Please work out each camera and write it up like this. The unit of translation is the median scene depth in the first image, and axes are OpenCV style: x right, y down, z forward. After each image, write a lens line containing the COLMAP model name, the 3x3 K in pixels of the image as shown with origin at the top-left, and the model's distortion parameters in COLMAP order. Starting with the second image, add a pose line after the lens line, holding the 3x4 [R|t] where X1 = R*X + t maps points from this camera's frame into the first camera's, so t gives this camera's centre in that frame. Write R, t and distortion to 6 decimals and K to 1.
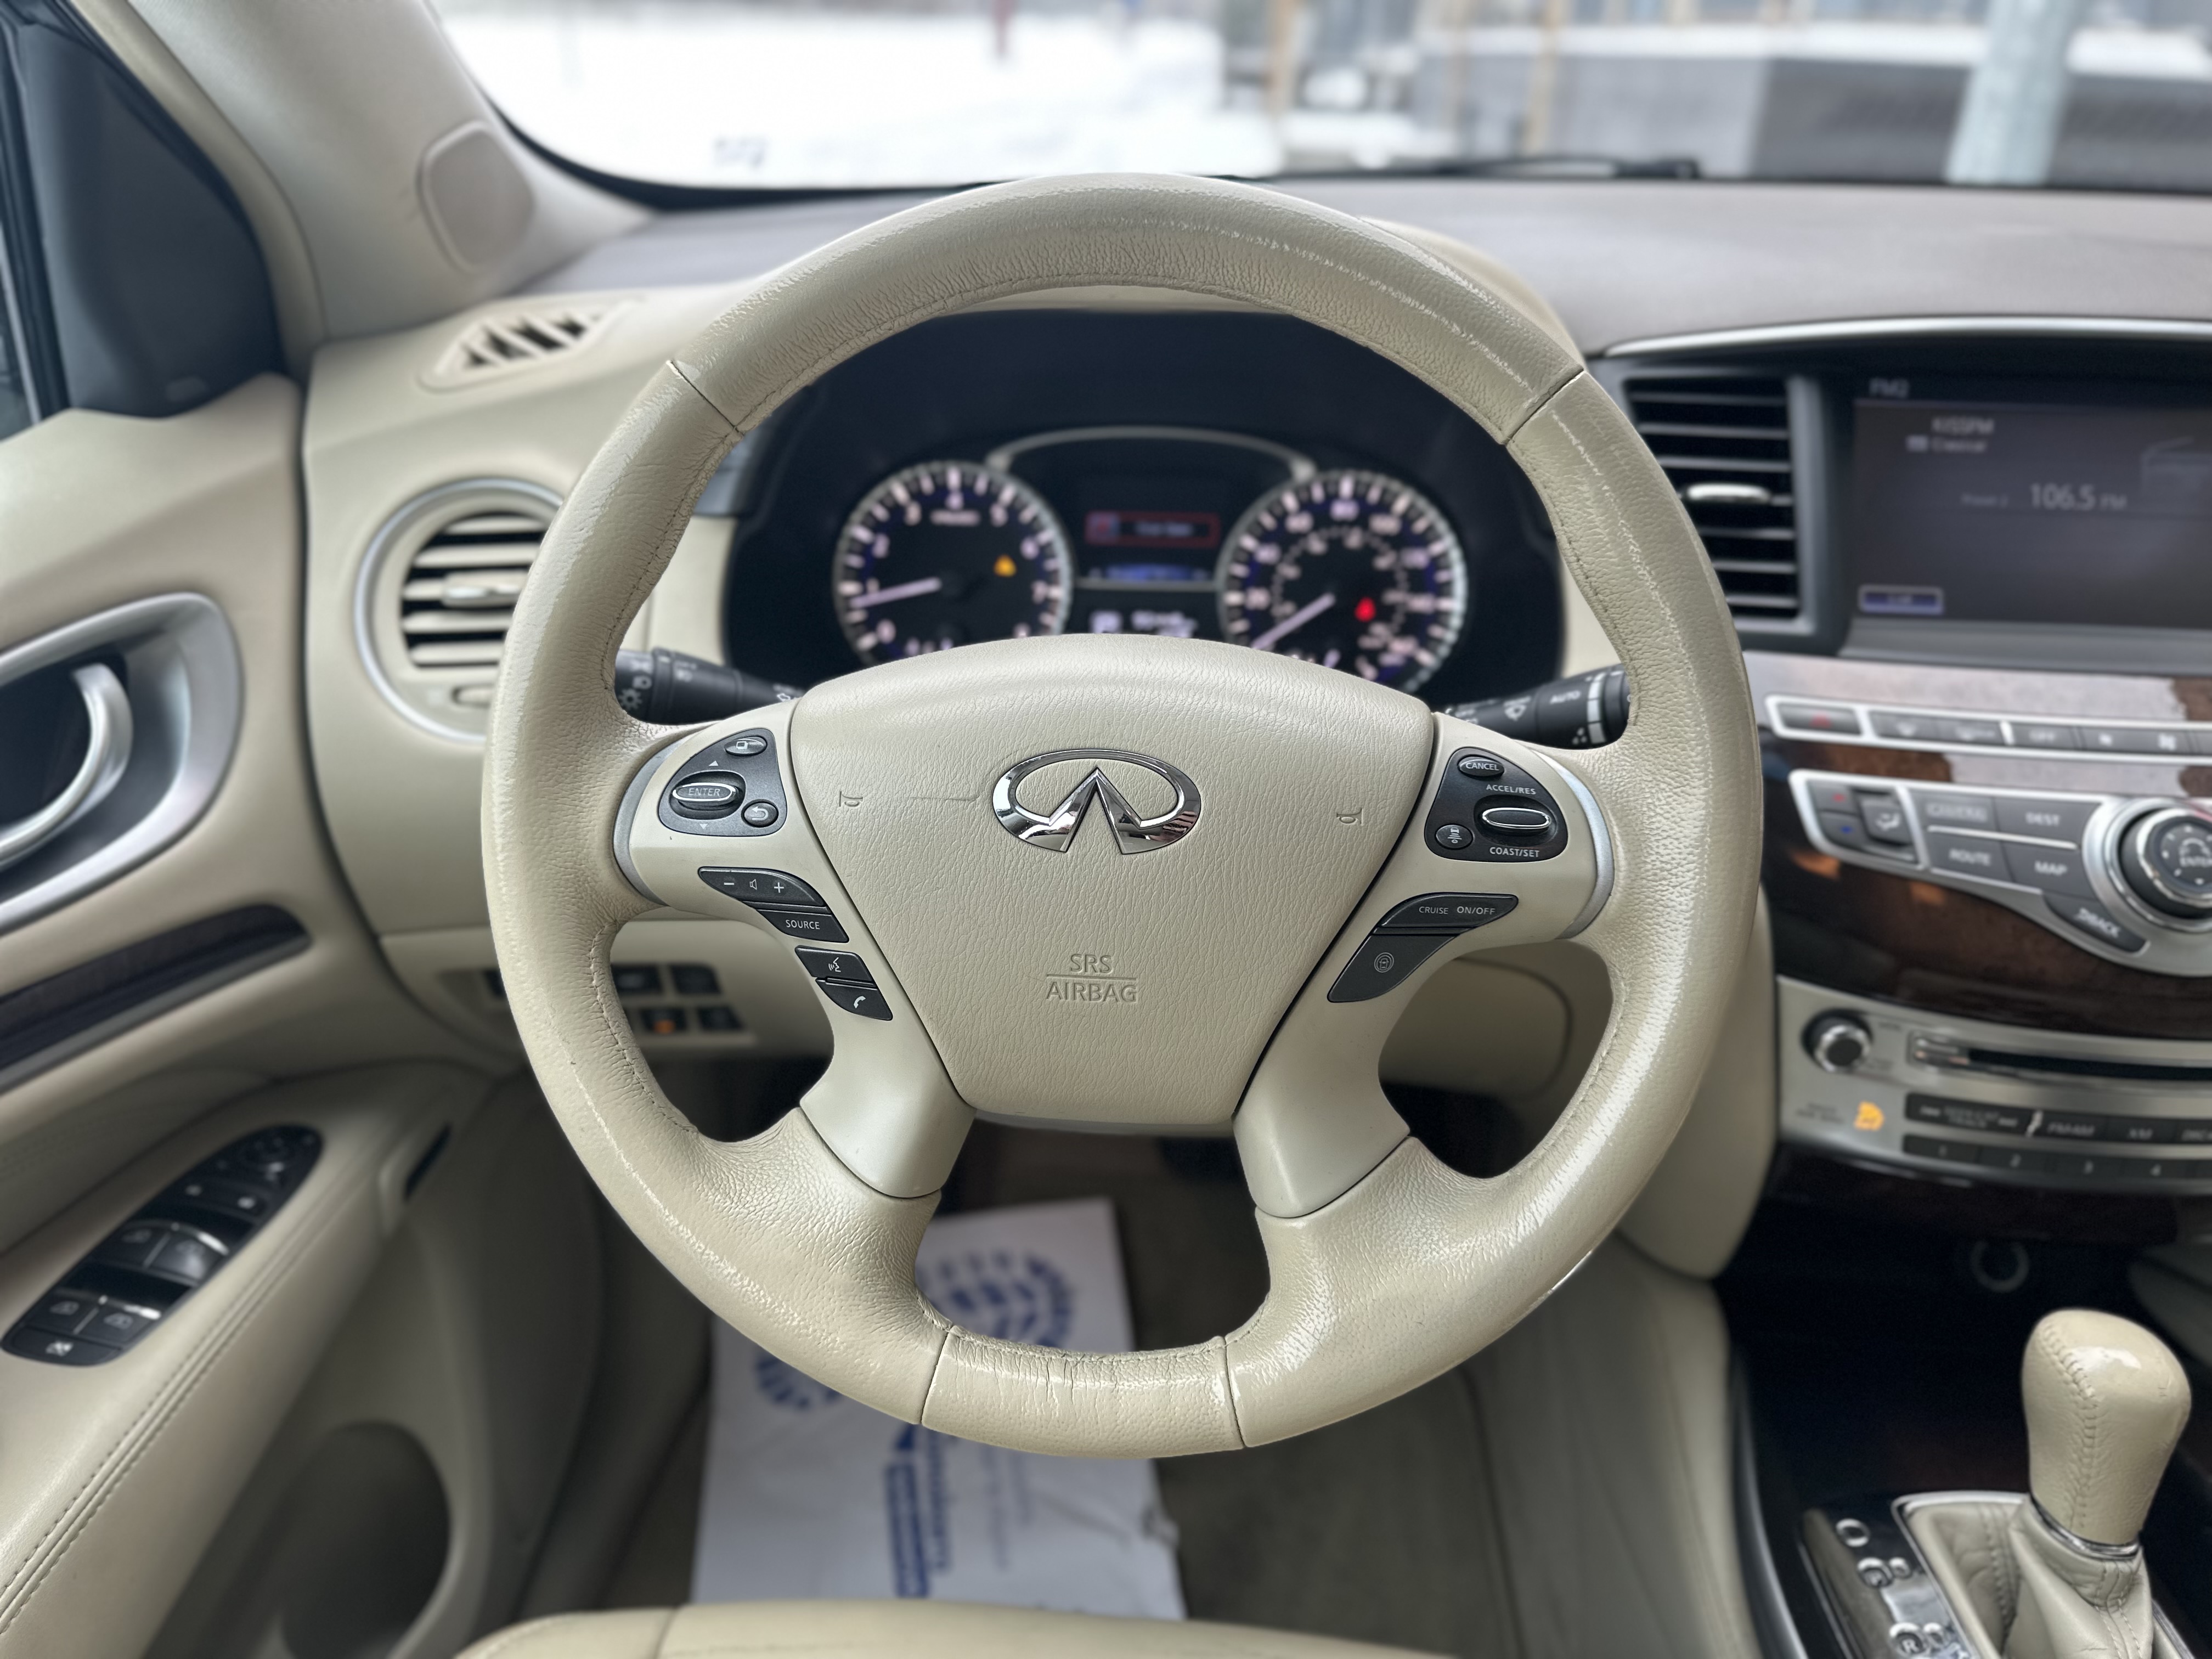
lens RADIAL K [[1655.1, 0, 1170.8], [0, 1655.1, 903.2], [0, 0, 1]] dist [0.153107, -0.319312]
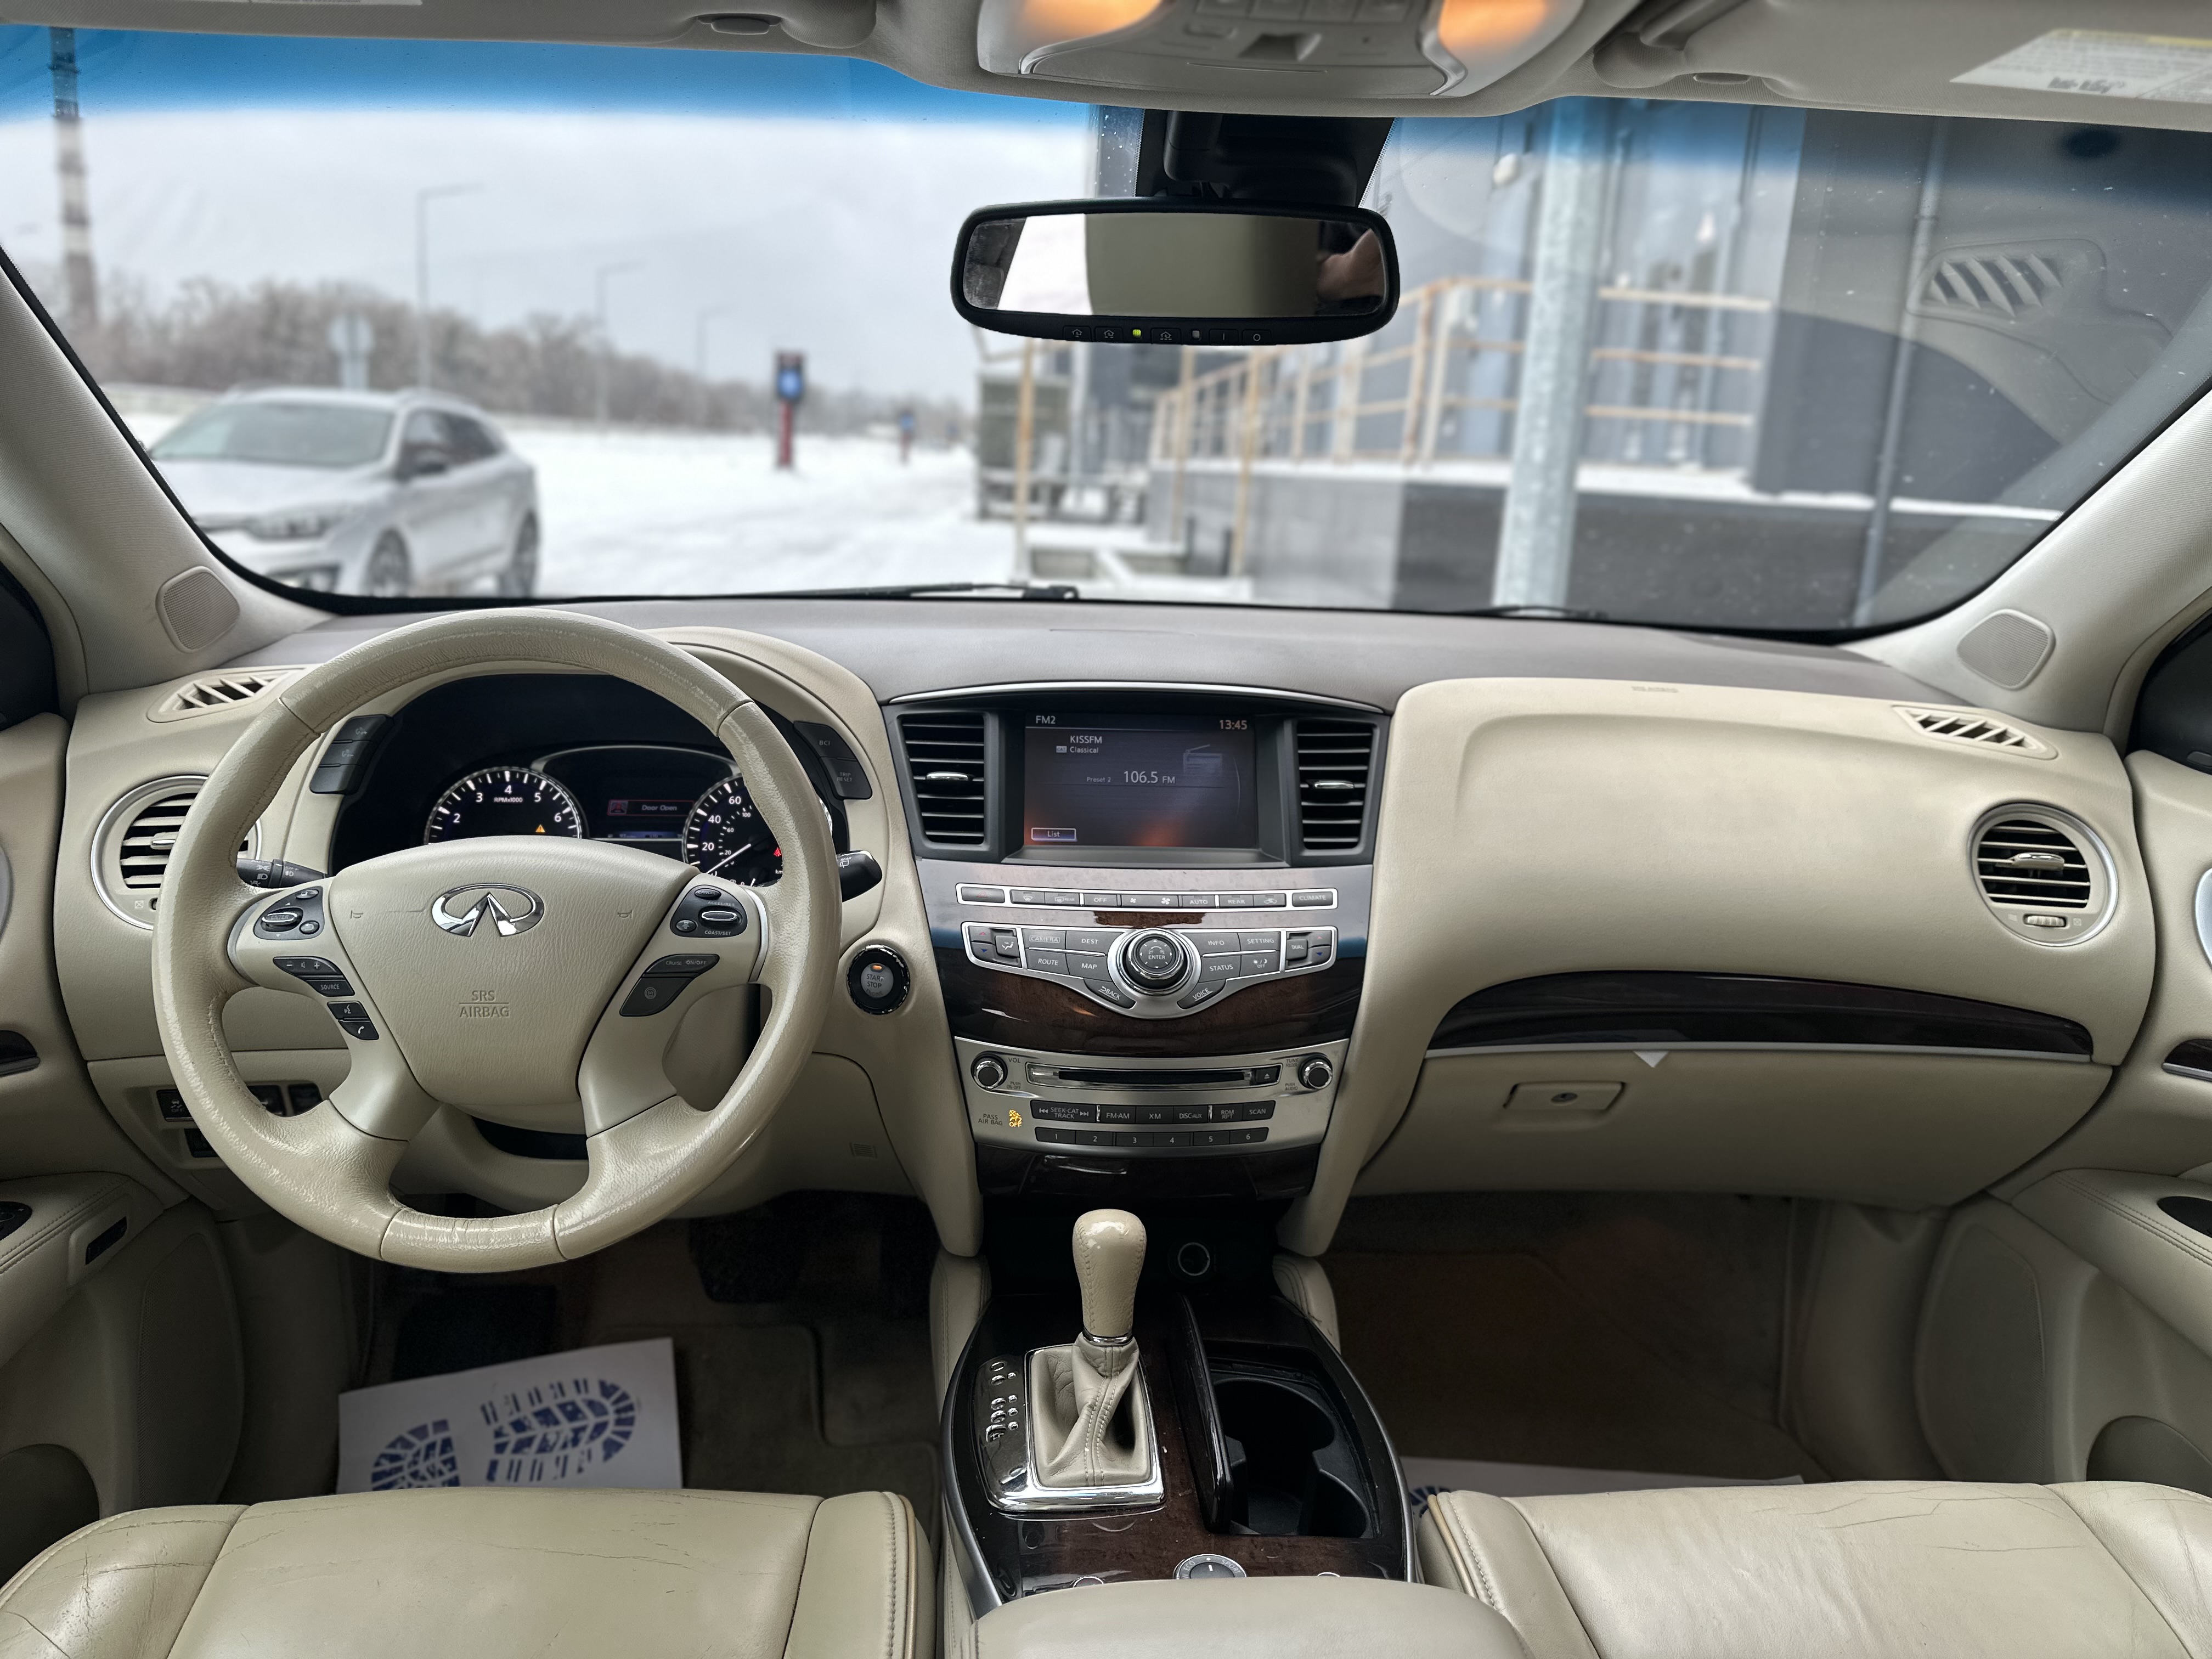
lens RADIAL K [[1572.7, 0, 1214.5], [0, 1572.7, 829.7], [0, 0, 1]] dist [0.000049, -0.052683]
pose [[0.982723, -0.011031, 0.184752, 0.297790], [0.055849, 0.969366, -0.239187, 0.220425], [-0.176454, 0.245373, 0.953235, -0.607214]]
